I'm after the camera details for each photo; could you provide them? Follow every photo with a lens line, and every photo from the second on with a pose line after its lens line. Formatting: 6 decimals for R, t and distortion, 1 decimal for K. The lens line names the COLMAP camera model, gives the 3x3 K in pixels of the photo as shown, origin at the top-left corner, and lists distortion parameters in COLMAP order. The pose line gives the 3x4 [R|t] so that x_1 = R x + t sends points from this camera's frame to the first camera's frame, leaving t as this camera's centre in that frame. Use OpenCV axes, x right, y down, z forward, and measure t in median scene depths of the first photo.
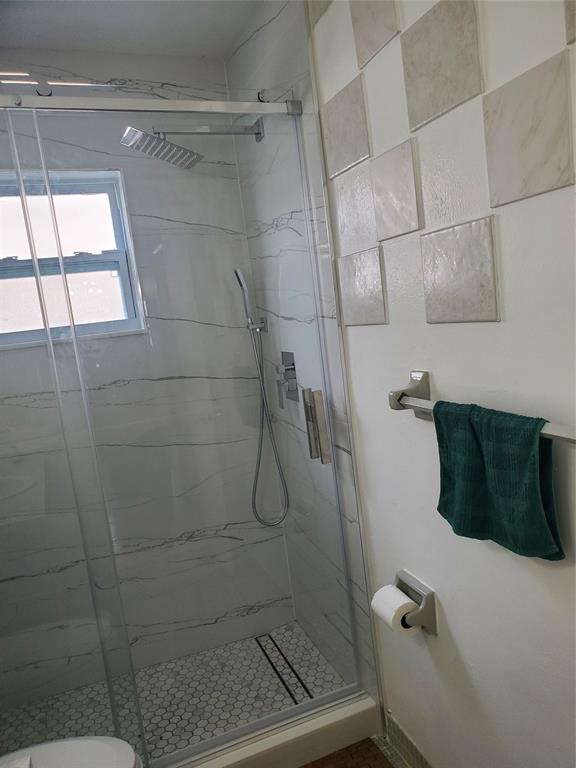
lens RADIAL K [[590.4, 0, 293.4], [0, 590.4, 388.7], [0, 0, 1]] dist [0.029073, -0.027922]
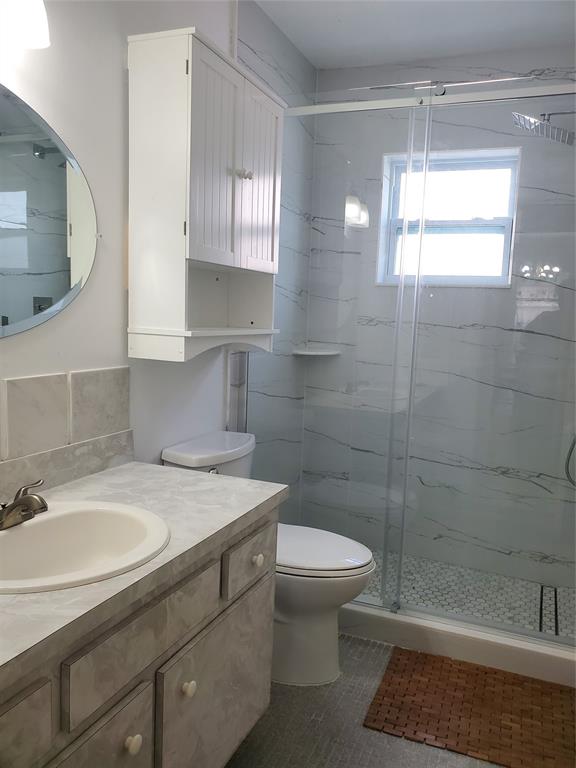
lens RADIAL K [[590.4, 0, 300.6], [0, 590.4, 378.0], [0, 0, 1]] dist [0.029073, -0.027922]
pose [[0.705943, 0.225546, -0.671396, 0.292042], [-0.221214, 0.970732, 0.093507, 0.059832], [0.672836, 0.082511, 0.735176, -0.121333]]
